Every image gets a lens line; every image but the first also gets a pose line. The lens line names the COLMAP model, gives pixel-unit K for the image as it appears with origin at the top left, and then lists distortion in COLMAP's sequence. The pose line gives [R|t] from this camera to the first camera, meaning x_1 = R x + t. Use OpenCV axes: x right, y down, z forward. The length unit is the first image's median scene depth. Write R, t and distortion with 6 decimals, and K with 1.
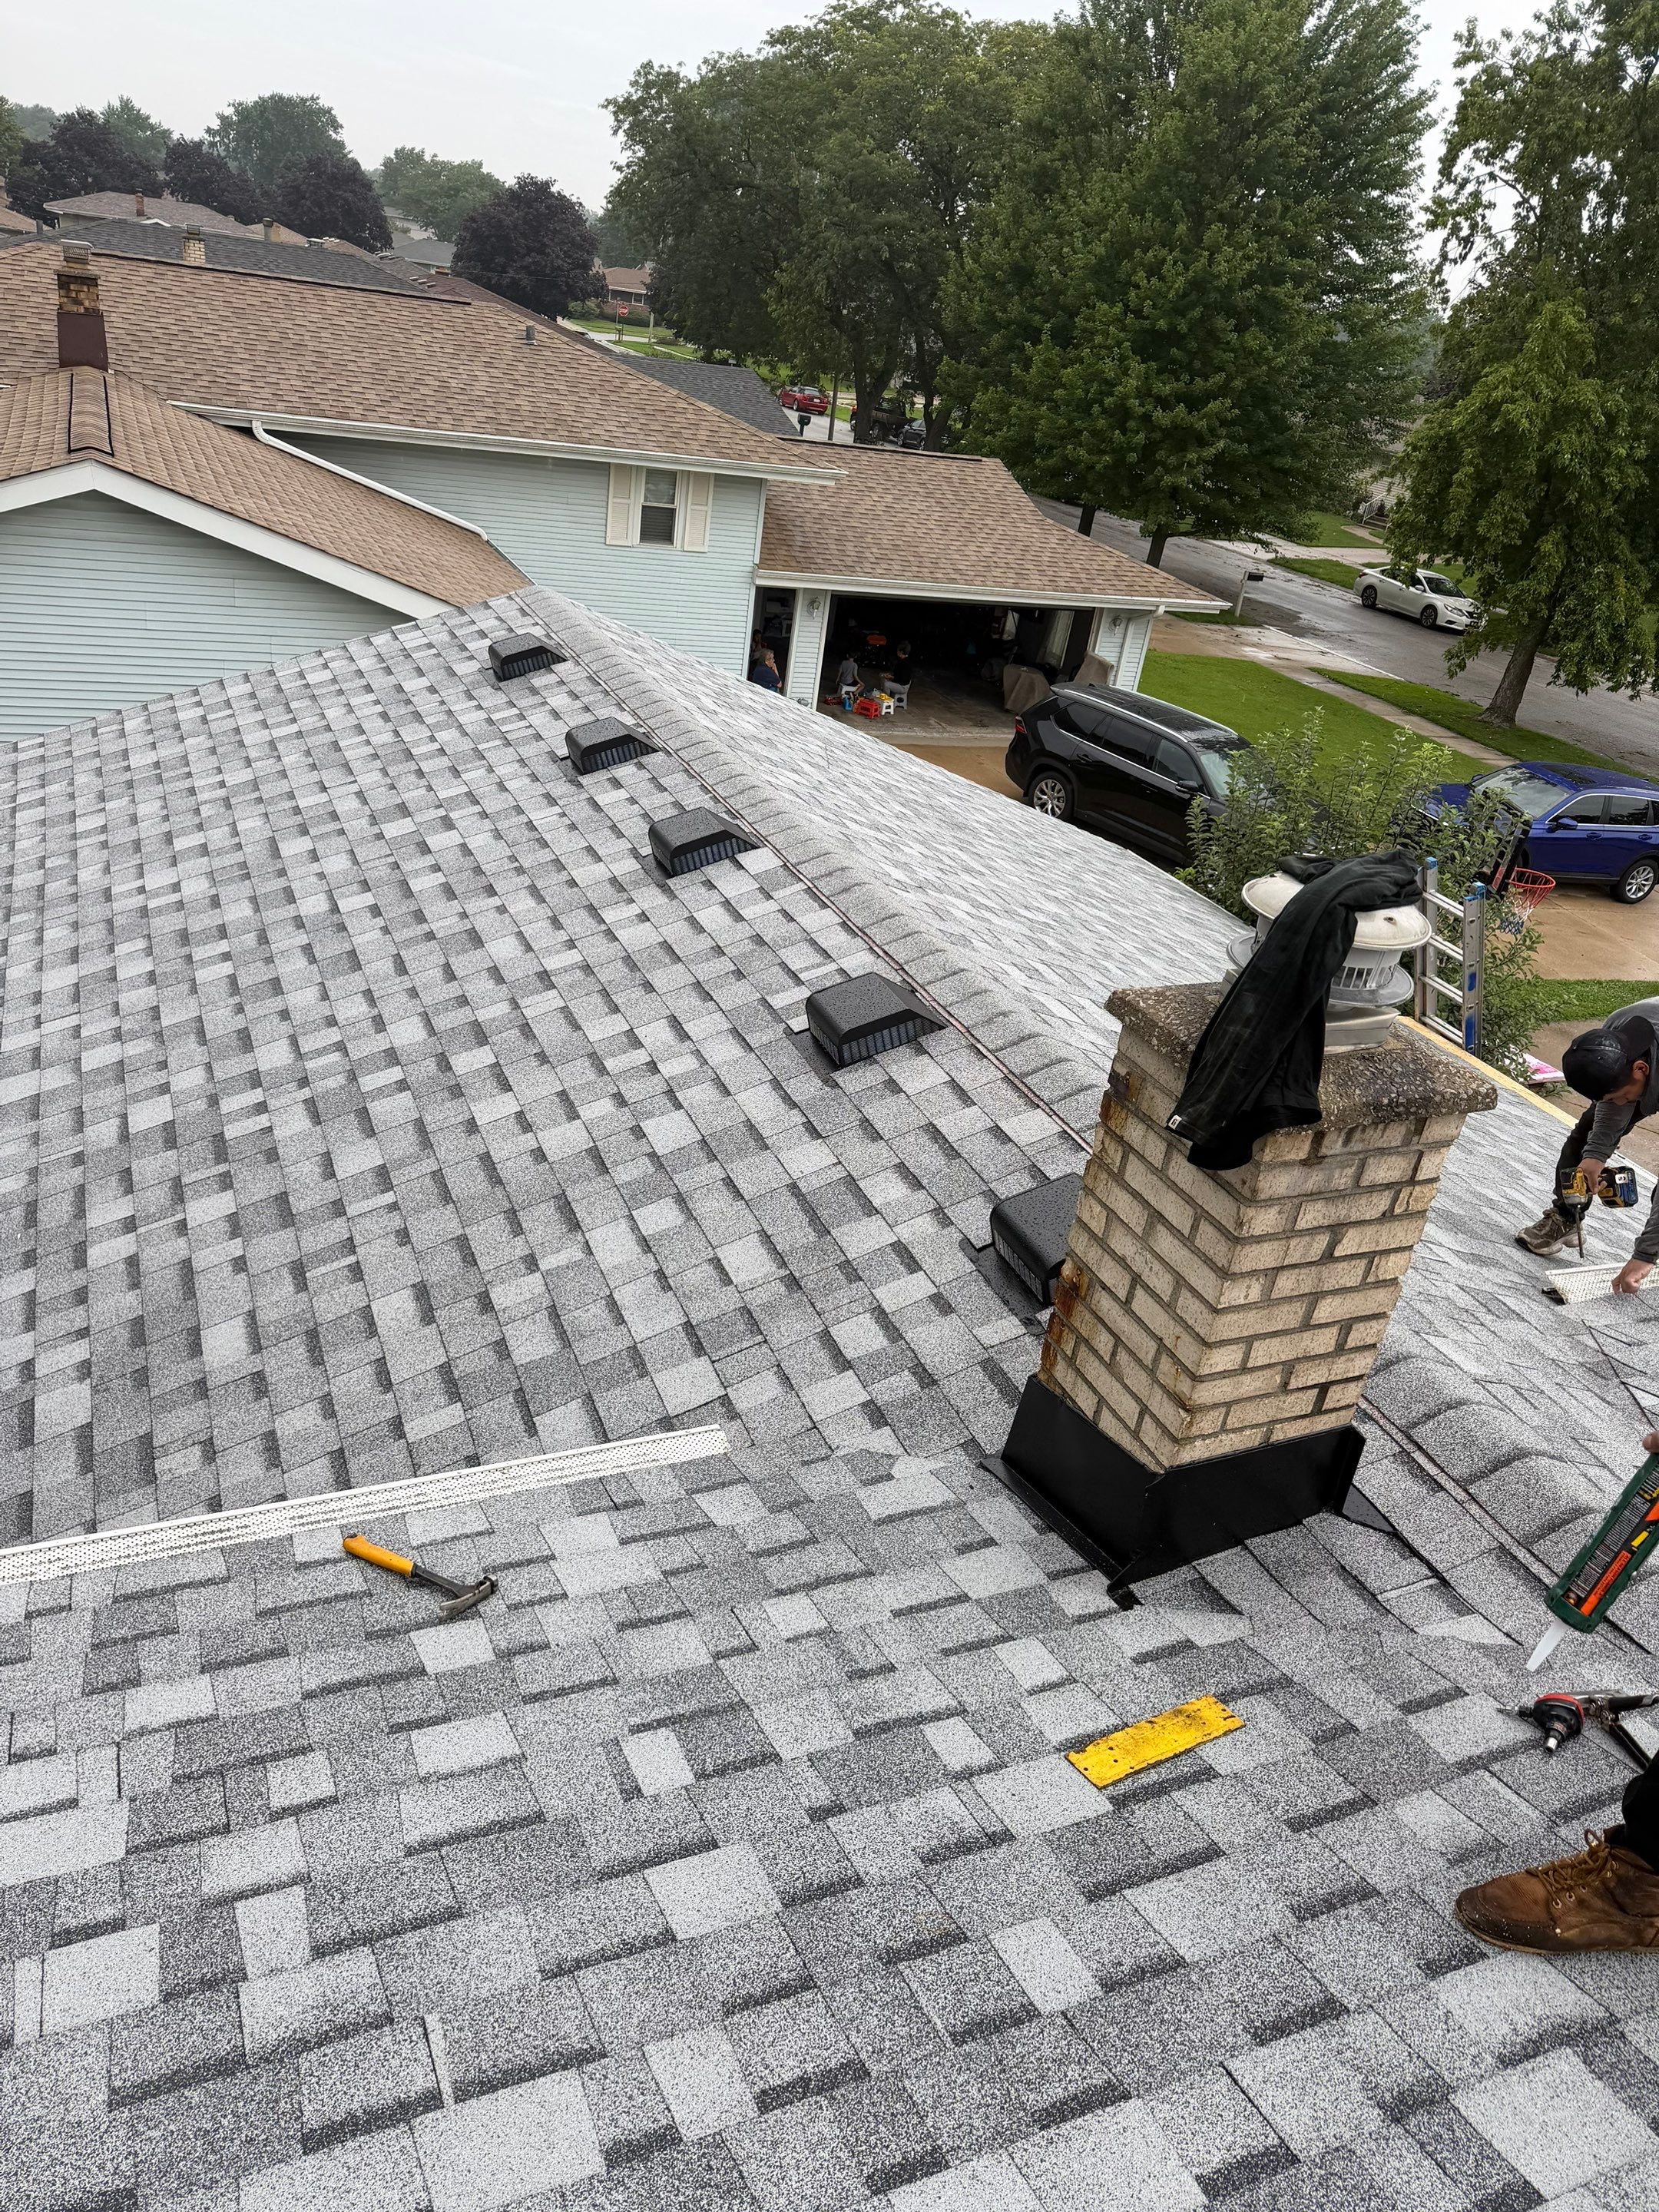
lens RADIAL K [[1543.6, 0, 821.6], [0, 1543.6, 1058.4], [0, 0, 1]] dist [0.059780, -0.051598]
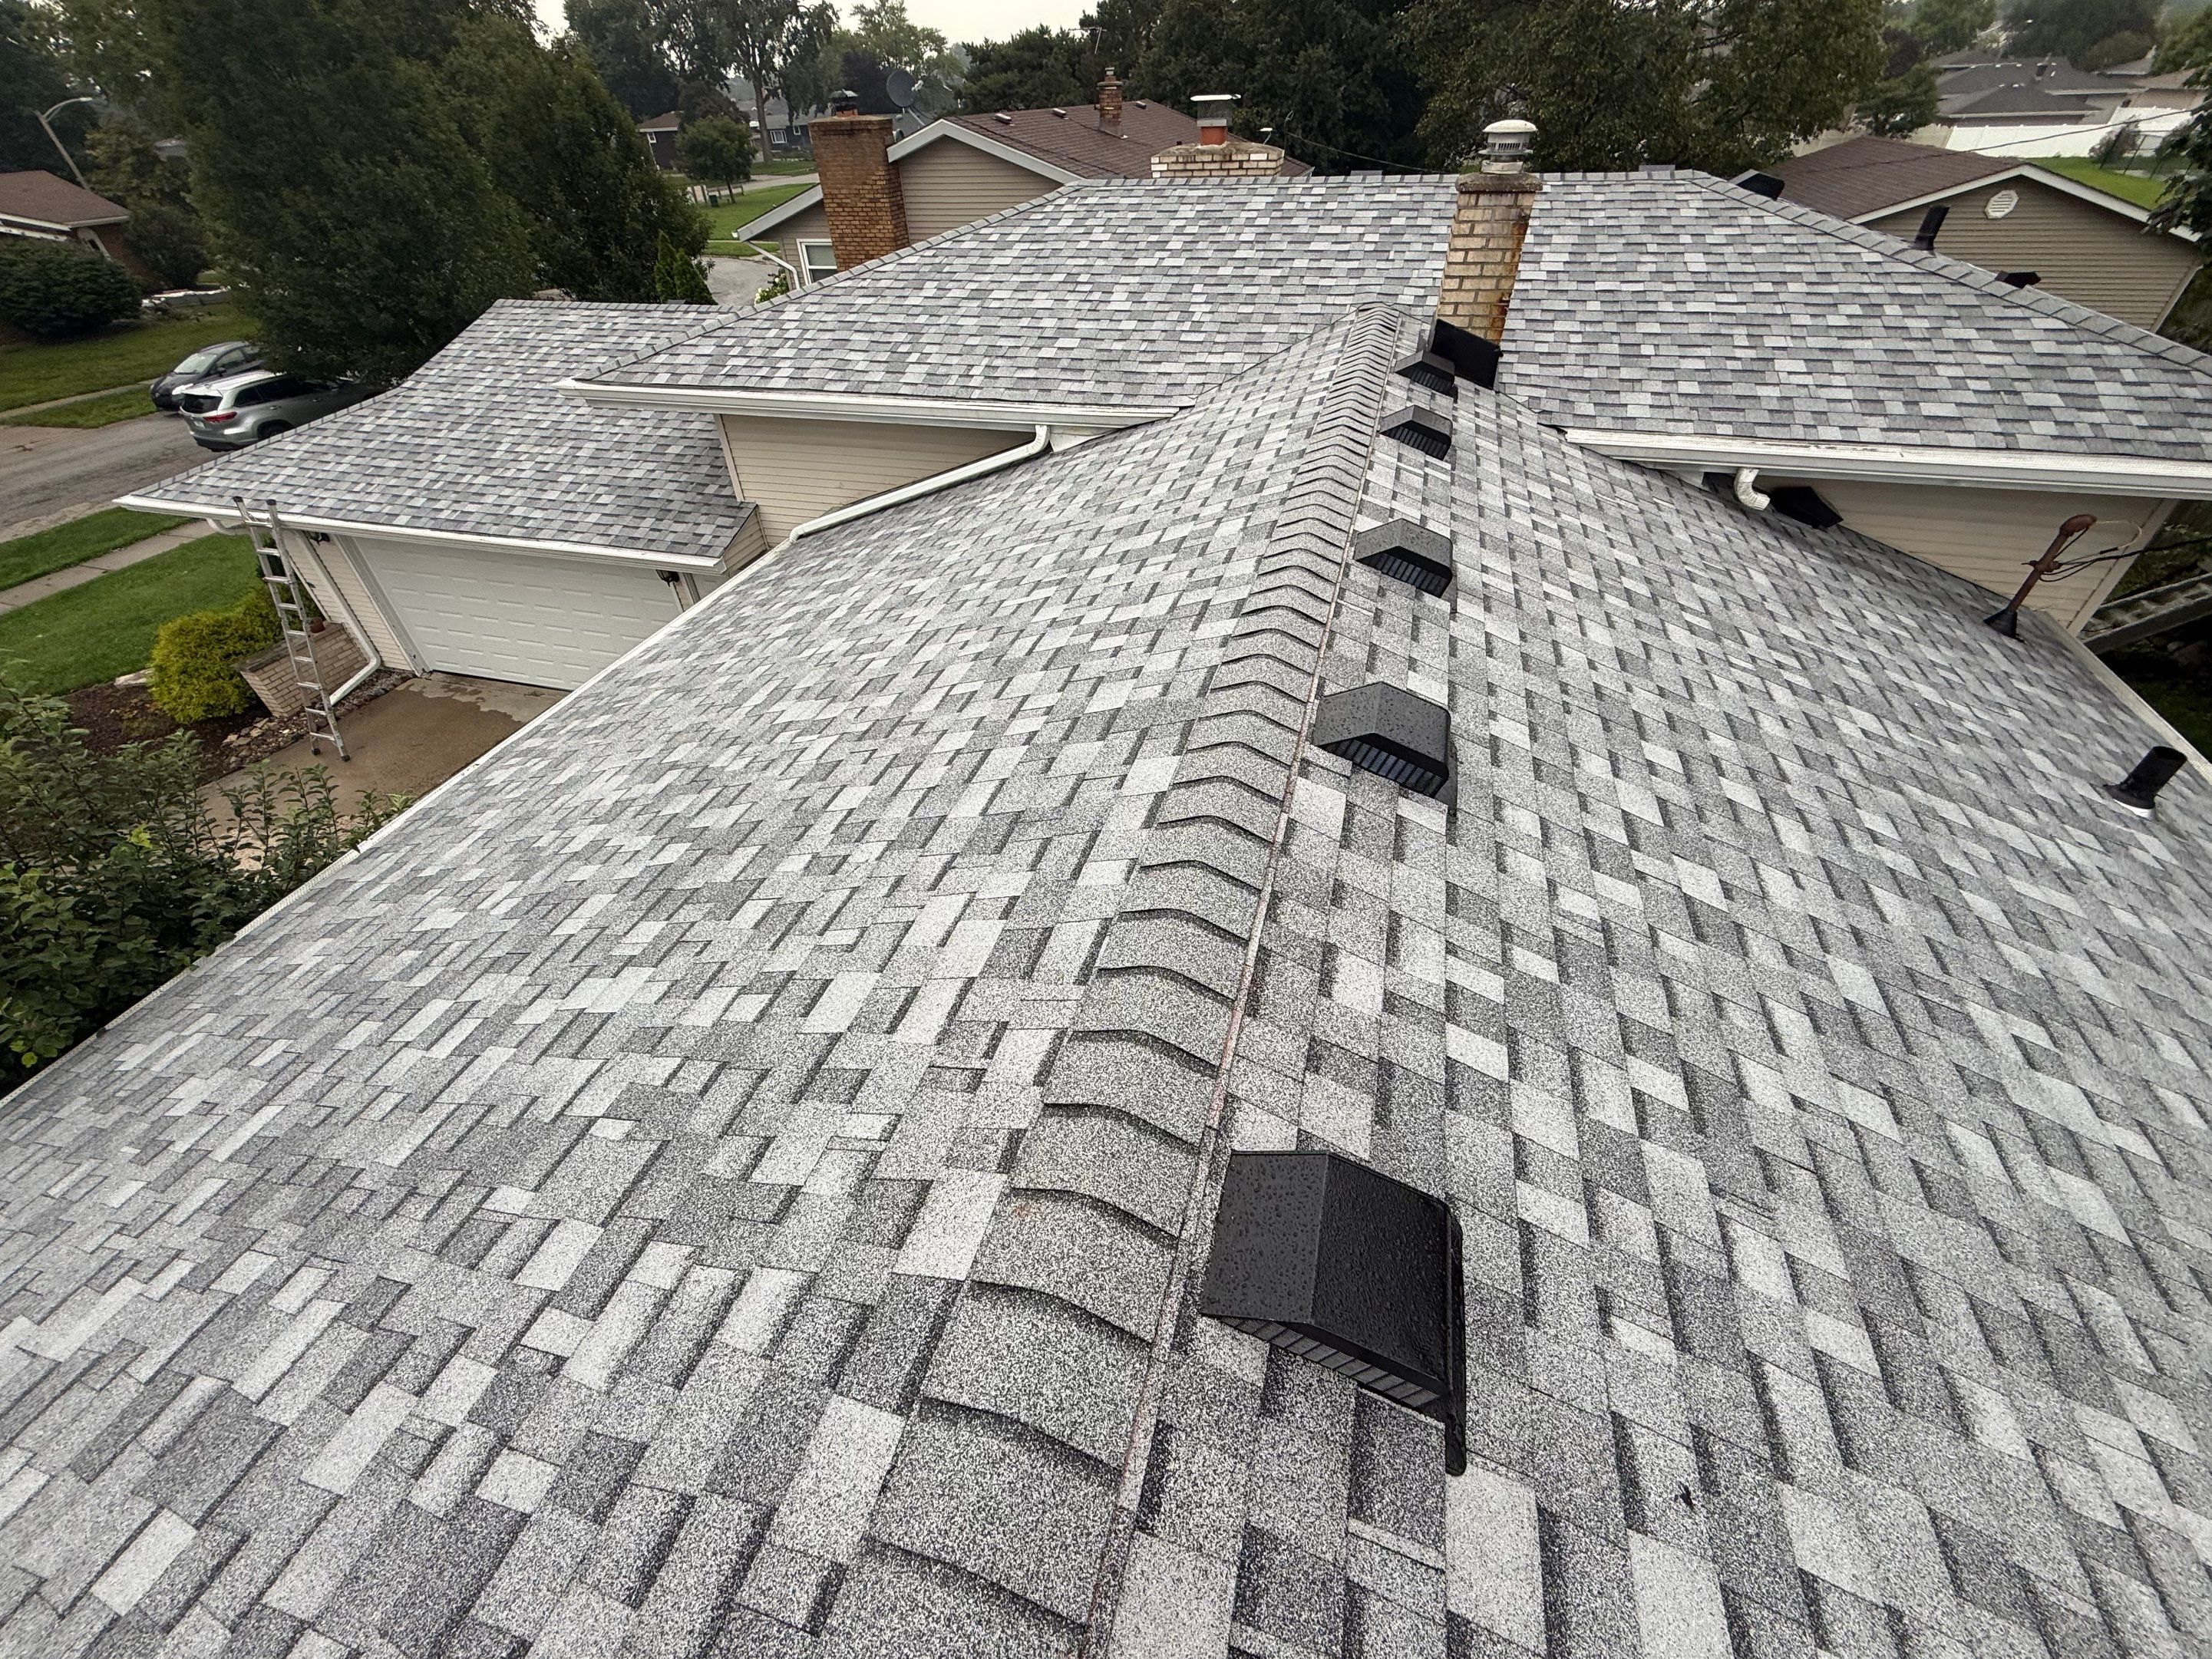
lens RADIAL K [[876.8, 0, 1097.8], [0, 876.8, 834.7], [0, 0, 1]] dist [-0.000659, -0.000390]
pose [[-0.760906, -0.496458, 0.417793, -0.055381], [0.228128, 0.398092, 0.888527, -0.136088], [-0.607437, 0.771396, -0.189655, 0.301403]]
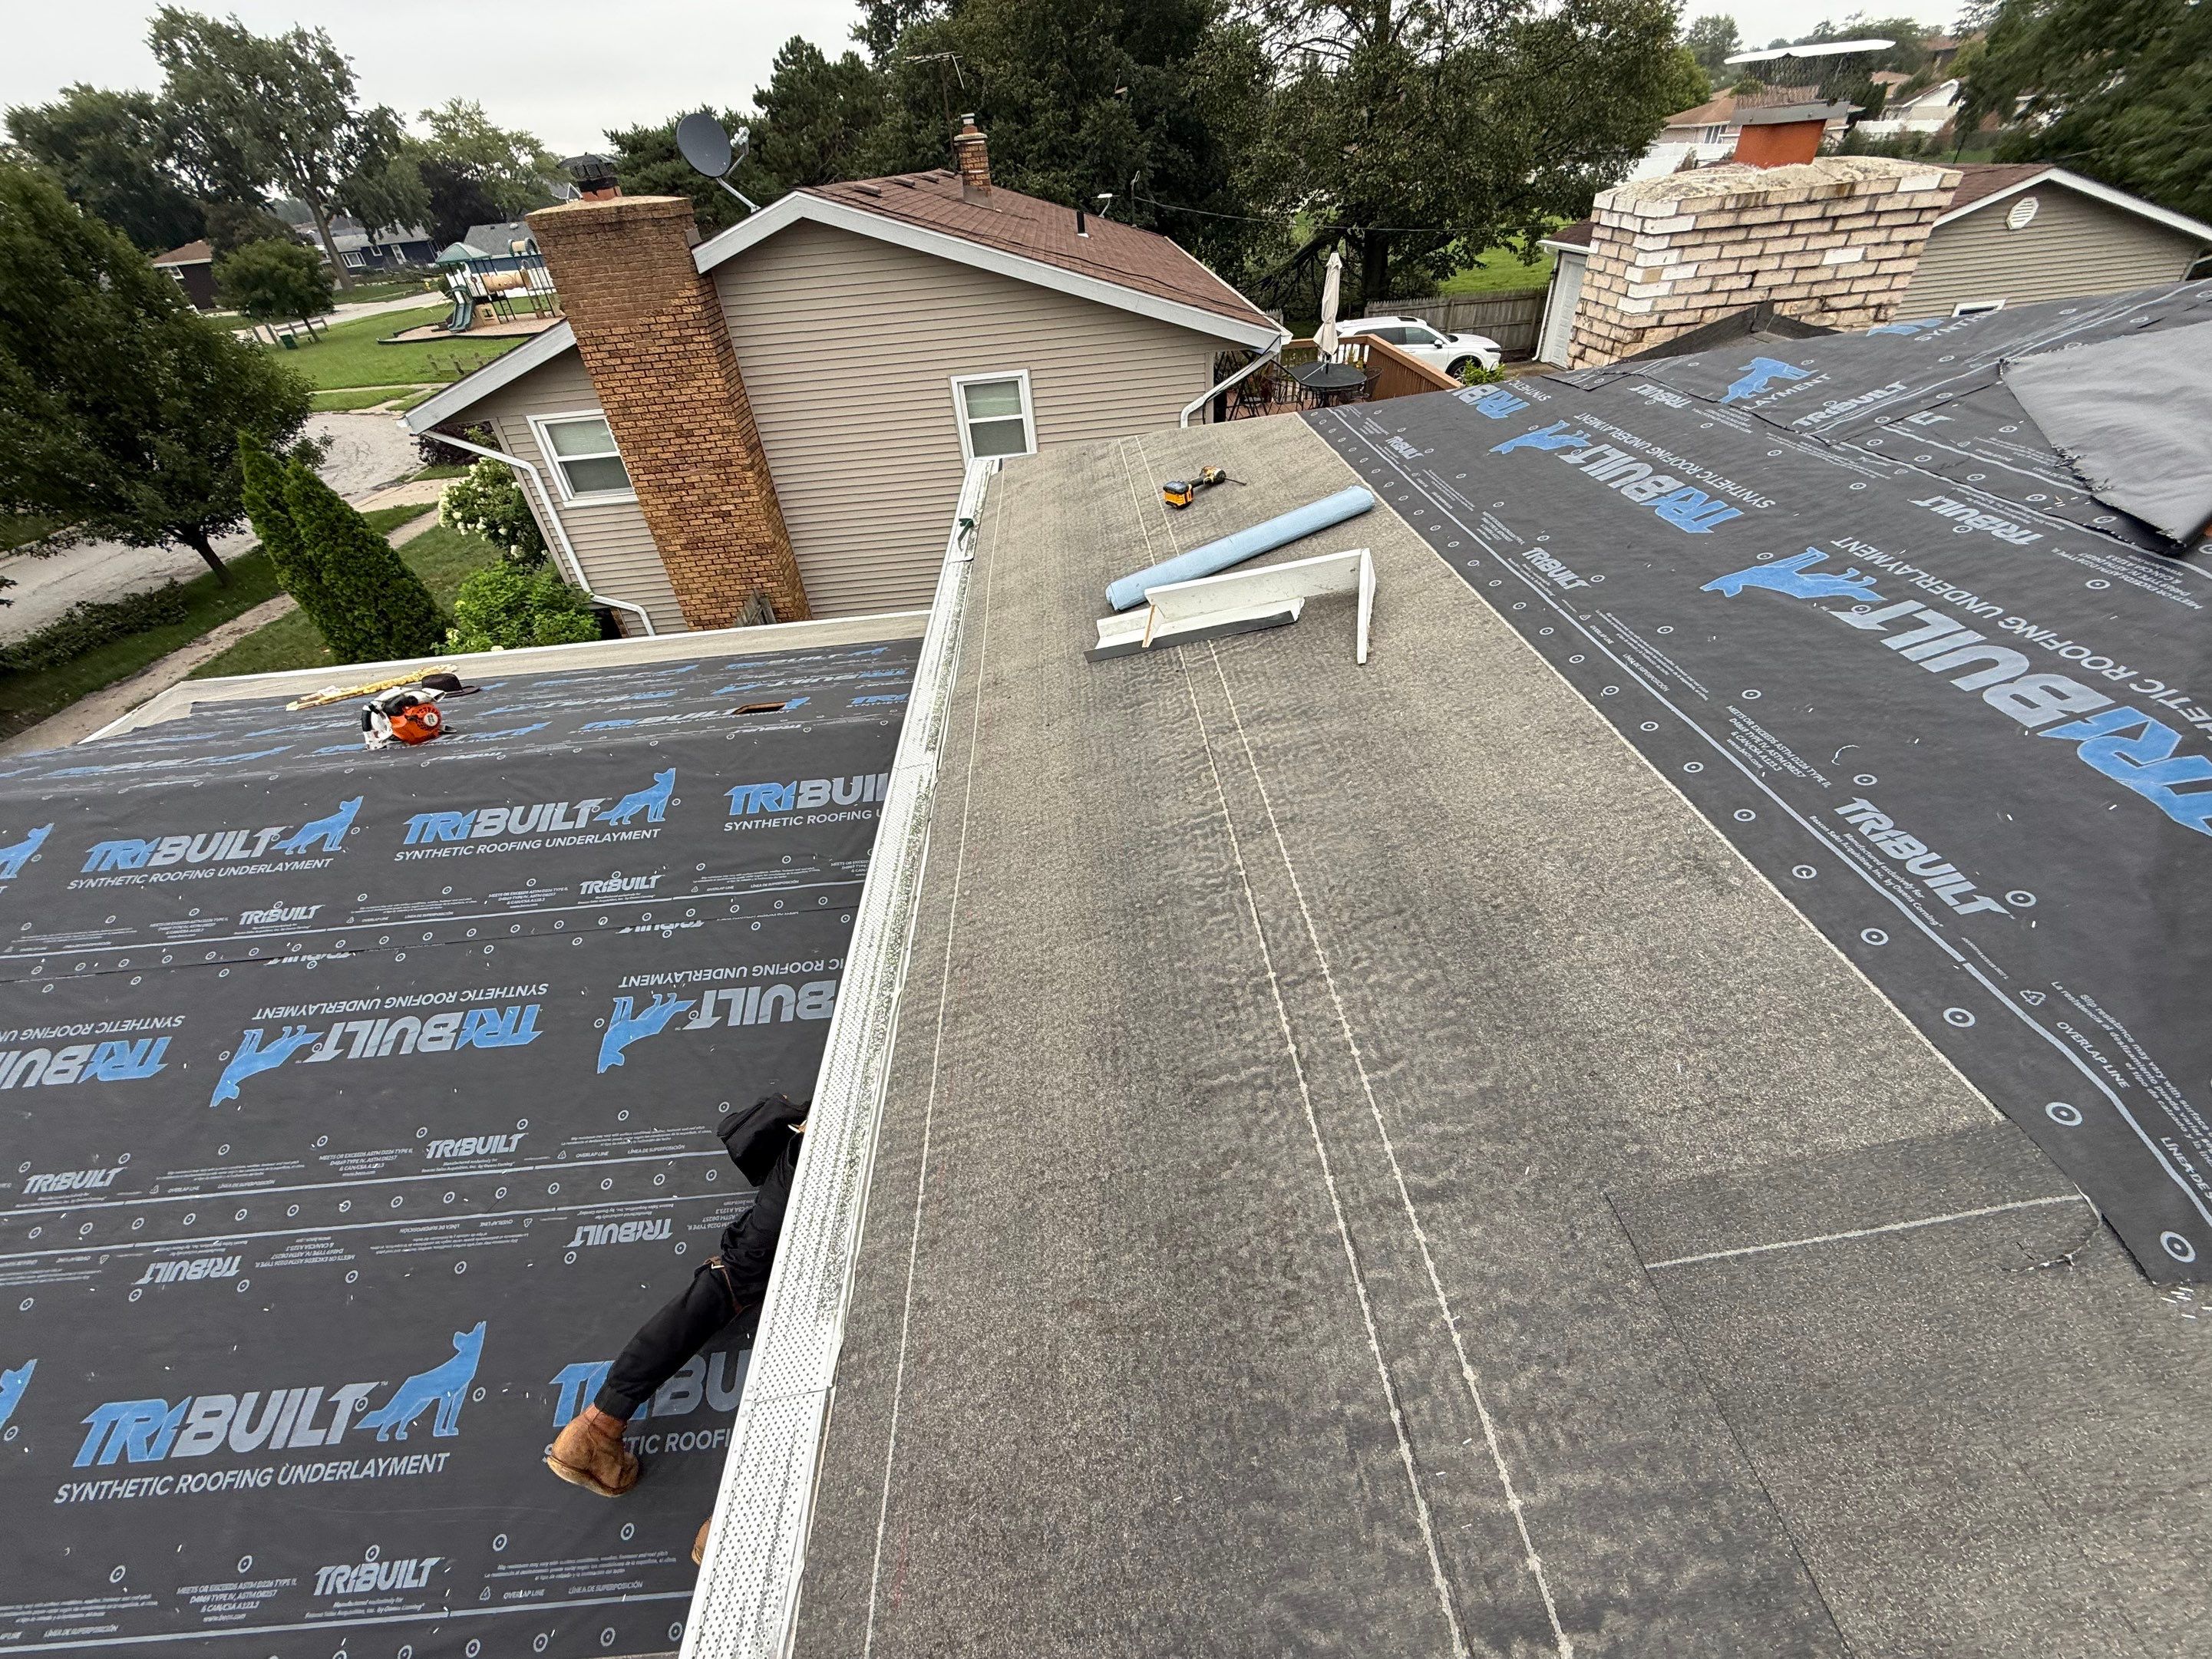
lens RADIAL K [[876.8, 0, 1102.4], [0, 876.8, 833.7], [0, 0, 1]] dist [-0.000659, -0.000390]
pose [[-0.938786, -0.256703, 0.229749, 0.260564], [0.109379, 0.410295, 0.905370, -0.015350], [-0.326676, 0.875078, -0.357102, 0.173861]]
